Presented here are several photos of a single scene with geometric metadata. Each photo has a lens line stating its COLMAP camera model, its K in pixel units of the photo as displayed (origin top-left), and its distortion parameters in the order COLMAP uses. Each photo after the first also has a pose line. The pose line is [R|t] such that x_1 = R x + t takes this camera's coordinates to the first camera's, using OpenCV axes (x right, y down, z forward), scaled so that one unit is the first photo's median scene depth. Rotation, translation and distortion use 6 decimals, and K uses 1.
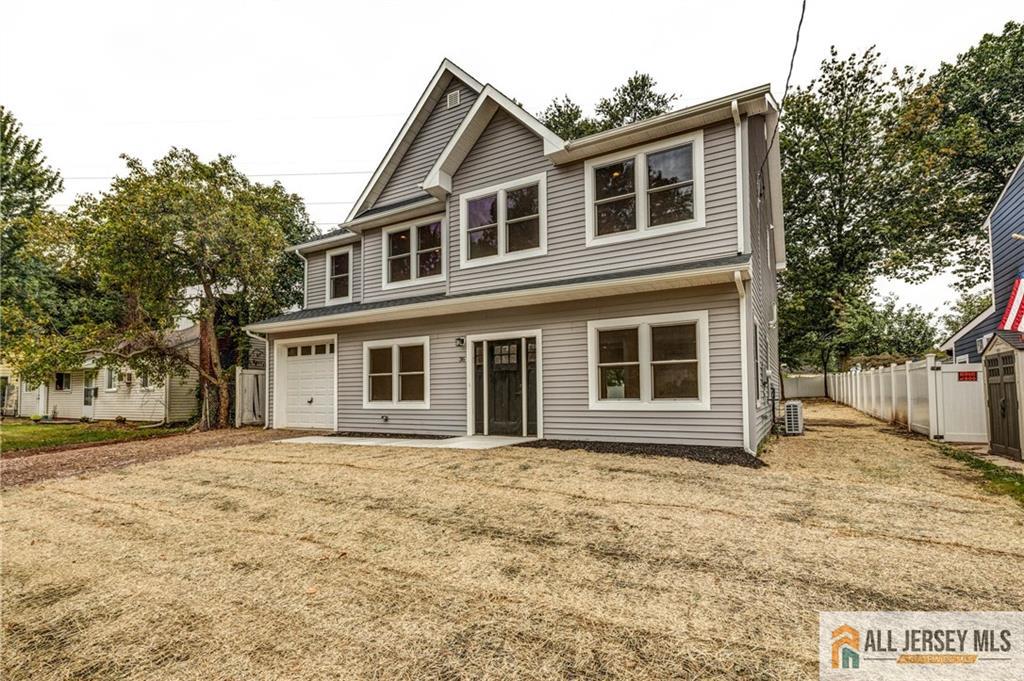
lens RADIAL K [[489.1, 0, 512.4], [0, 489.1, 380.7], [0, 0, 1]] dist [0.000148, -0.000035]
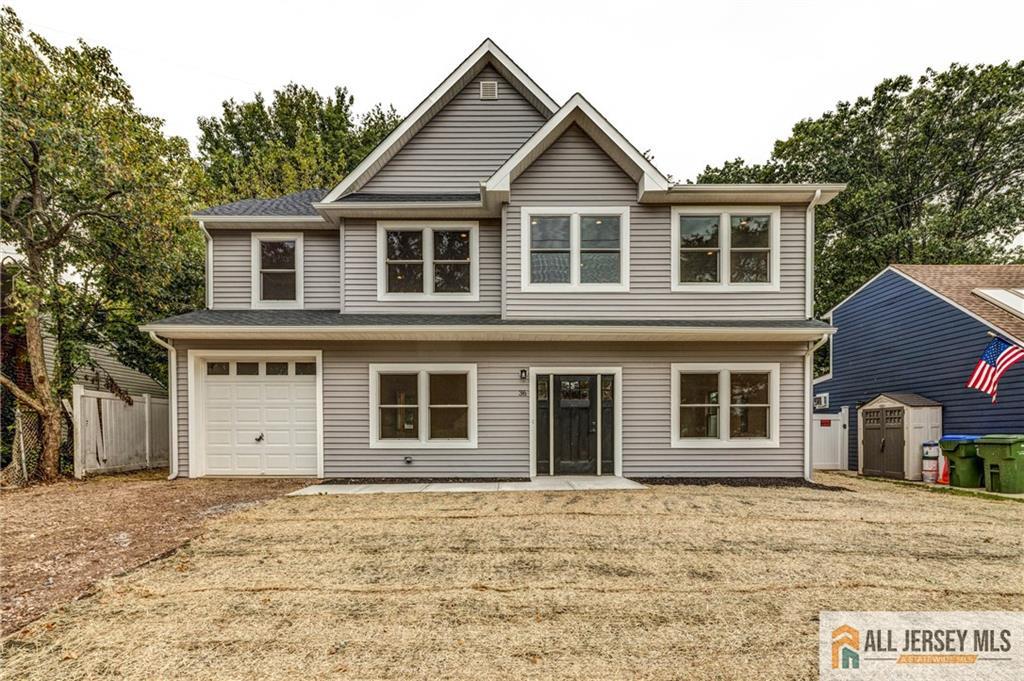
lens RADIAL K [[496.3, 0, 511.2], [0, 496.3, 445.2], [0, 0, 1]] dist [0.001378, -0.000063]
pose [[0.864063, -0.001490, 0.503381, -0.583956], [-0.023420, 0.998794, 0.043156, 0.013579], [-0.502838, -0.049078, 0.862986, 0.213461]]
